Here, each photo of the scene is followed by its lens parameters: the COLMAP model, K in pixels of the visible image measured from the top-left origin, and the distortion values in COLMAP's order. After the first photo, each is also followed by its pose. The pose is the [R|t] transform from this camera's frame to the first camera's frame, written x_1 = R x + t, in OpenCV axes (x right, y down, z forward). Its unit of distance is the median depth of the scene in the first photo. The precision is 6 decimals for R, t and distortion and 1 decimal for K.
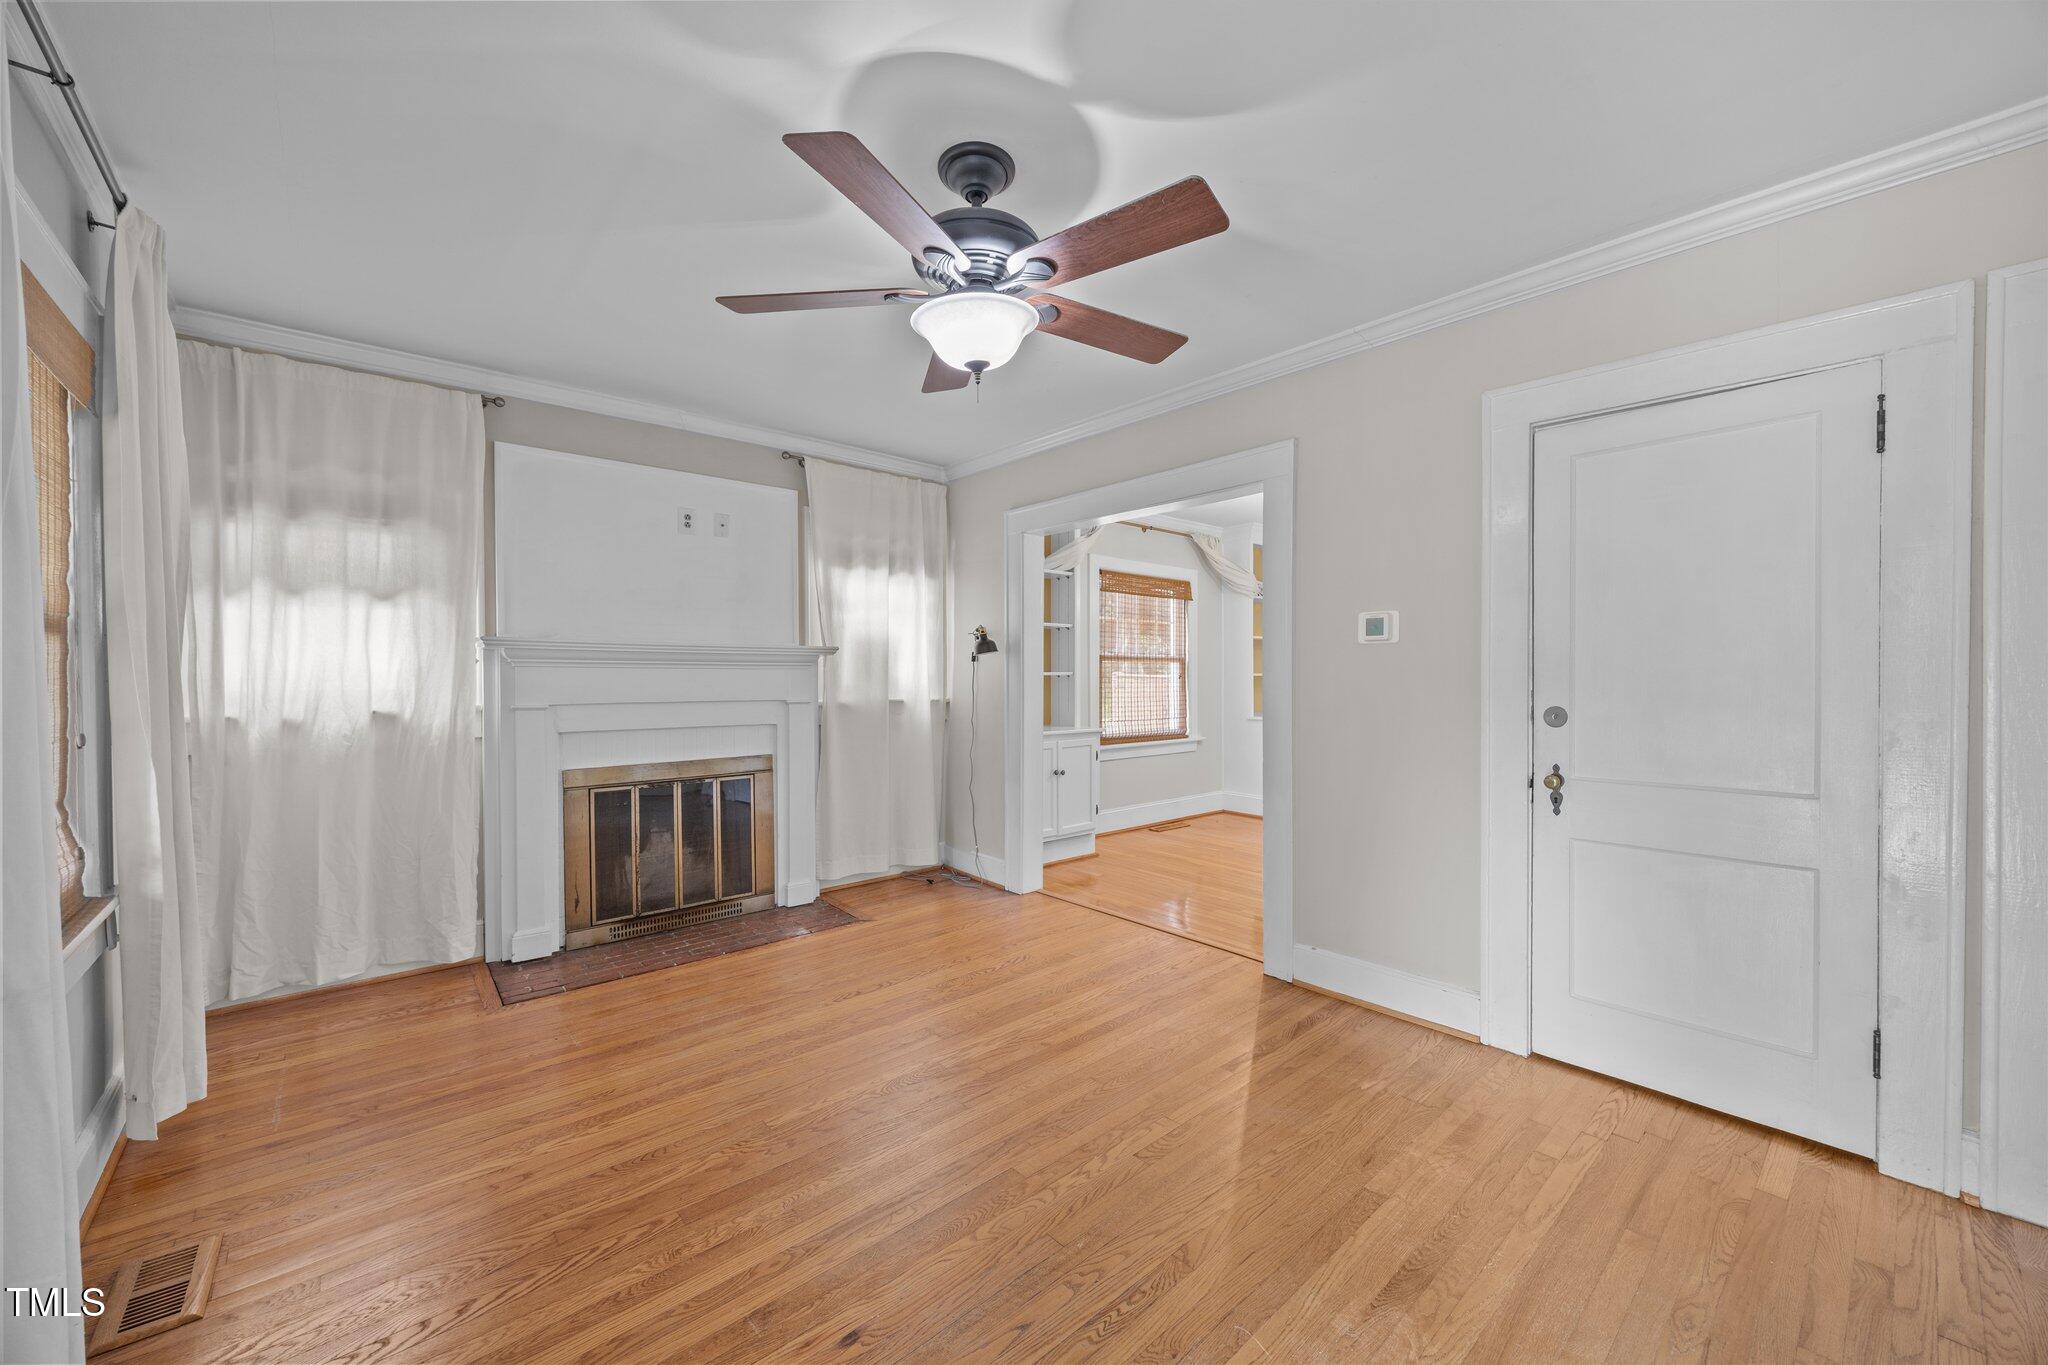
lens RADIAL K [[789.7, 0, 1031.6], [0, 789.7, 687.0], [0, 0, 1]] dist [-0.001810, 0.000119]
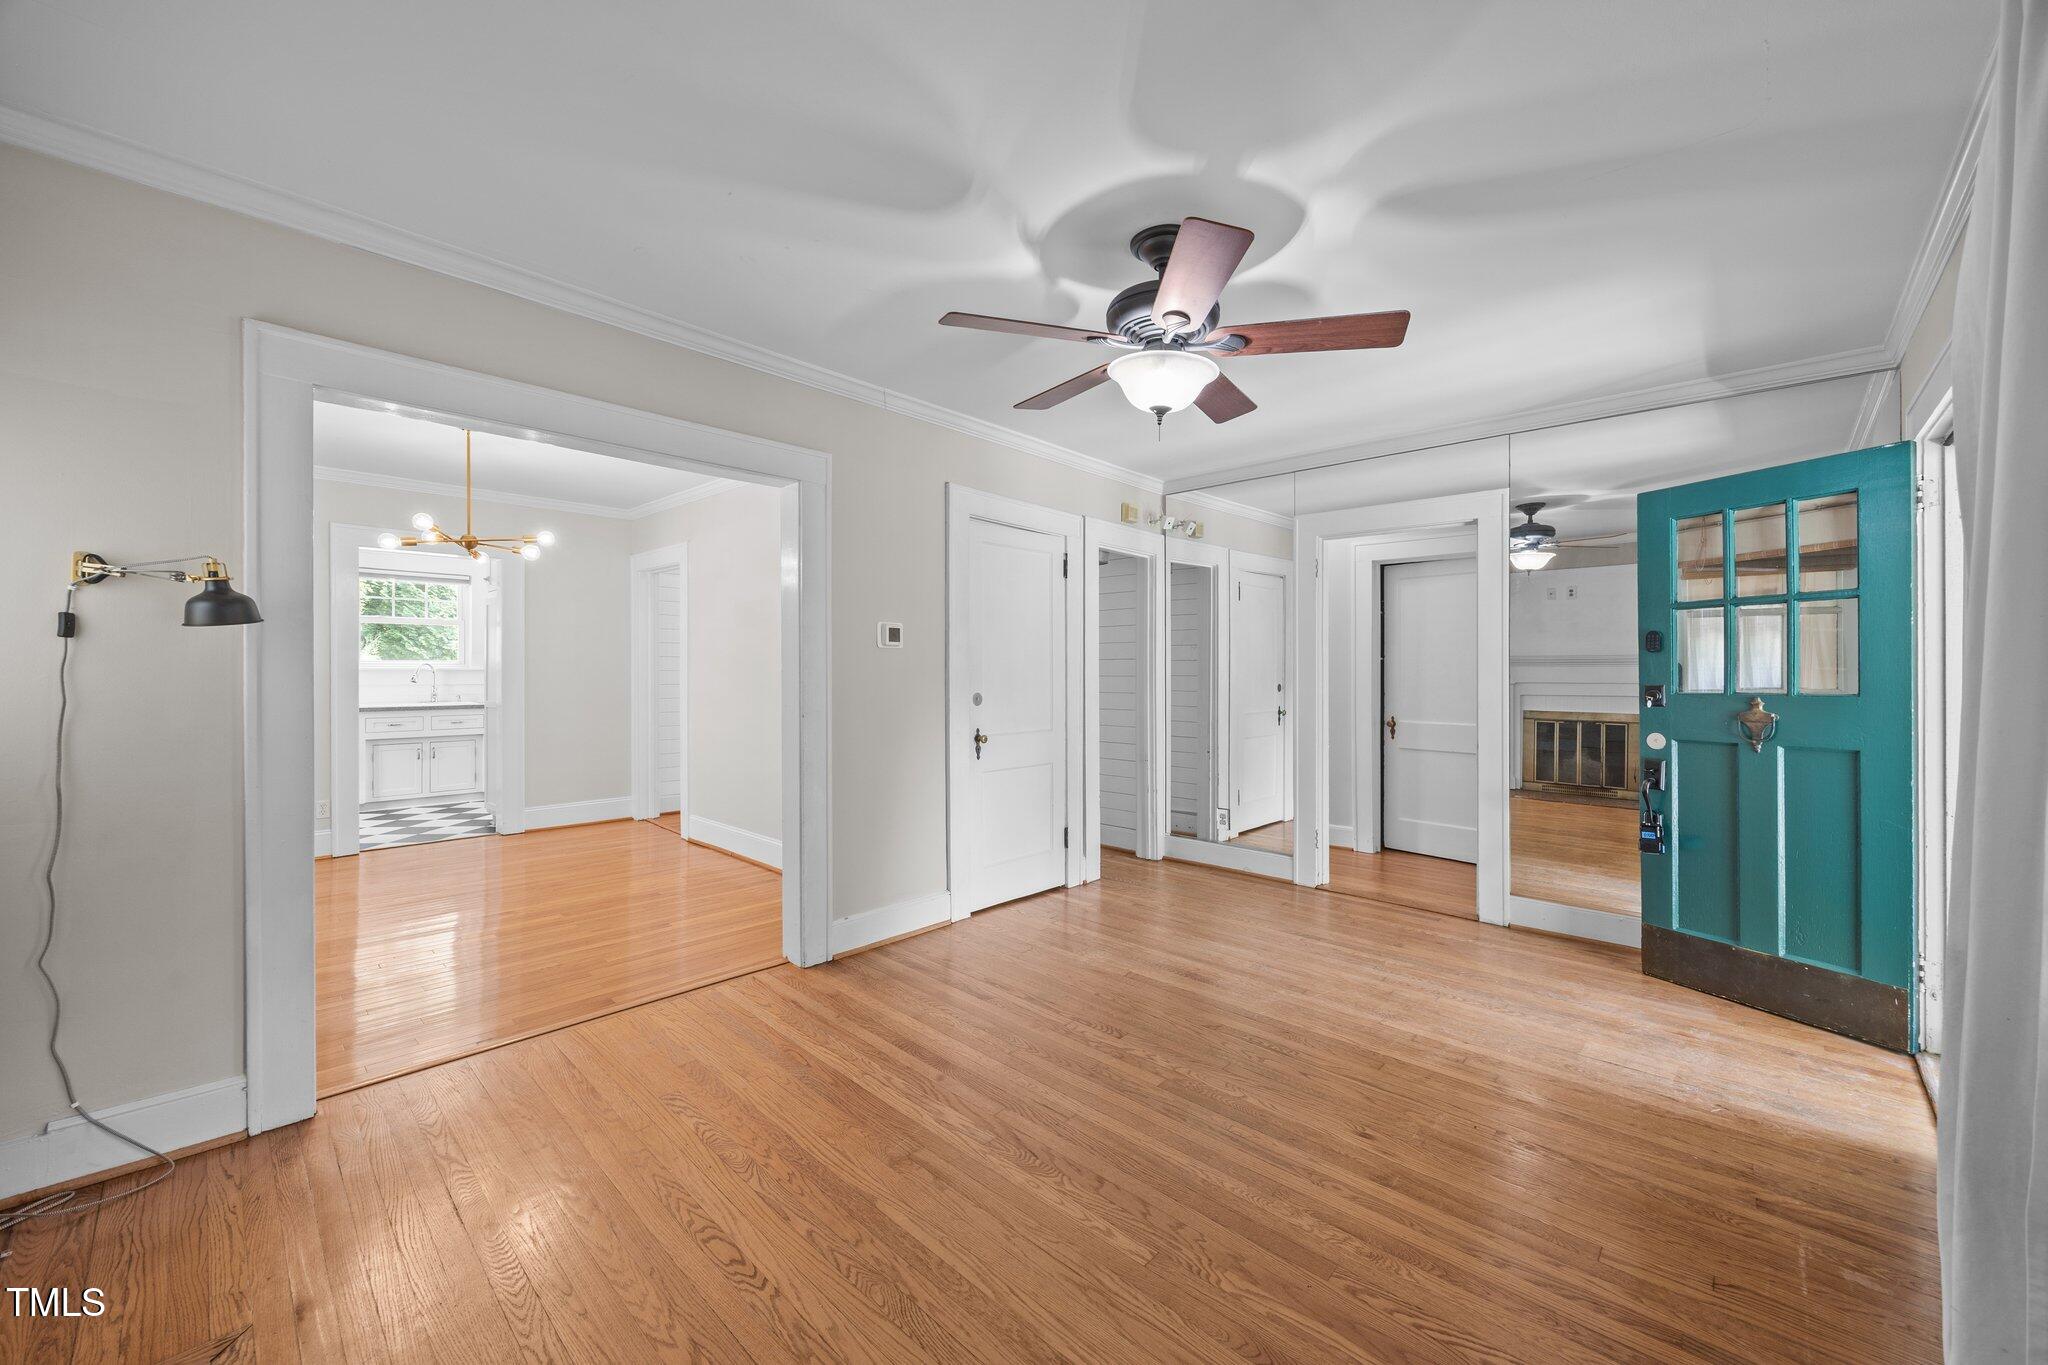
lens RADIAL K [[789.7, 0, 1037.1], [0, 789.7, 671.6], [0, 0, 1]] dist [-0.001810, 0.000119]
pose [[-0.106848, -0.000202, 0.994275, -0.830619], [0.010957, 0.999939, 0.001381, -0.016494], [-0.994215, 0.011042, -0.106839, 0.904201]]
